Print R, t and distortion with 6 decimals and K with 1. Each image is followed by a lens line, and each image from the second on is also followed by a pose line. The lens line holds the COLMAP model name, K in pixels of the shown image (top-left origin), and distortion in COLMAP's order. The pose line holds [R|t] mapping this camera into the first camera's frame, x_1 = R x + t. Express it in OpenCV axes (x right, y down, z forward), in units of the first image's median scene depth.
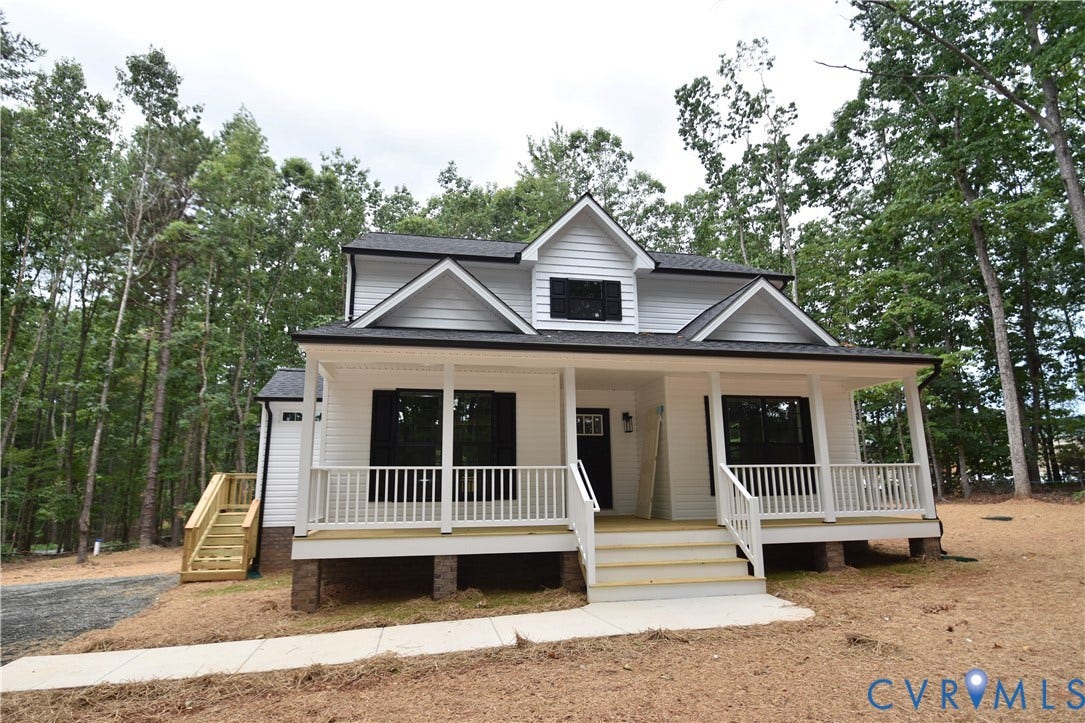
lens RADIAL K [[472.2, 0, 528.9], [0, 472.2, 378.7], [0, 0, 1]] dist [-0.021000, -0.000002]
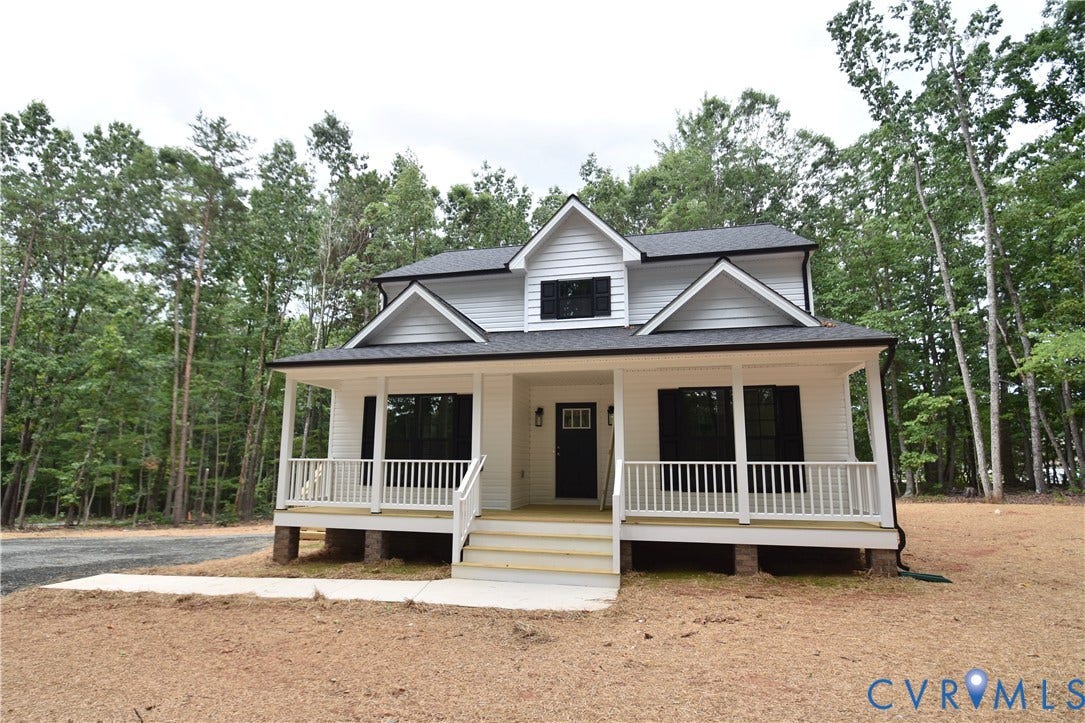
lens RADIAL K [[467.4, 0, 543.1], [0, 467.4, 367.8], [0, 0, 1]] dist [-0.018044, -0.000061]
pose [[0.940667, -0.053840, -0.335032, 0.398763], [0.057152, 0.998365, 0.000027, -0.018339], [0.334483, -0.019173, 0.942207, -0.004225]]
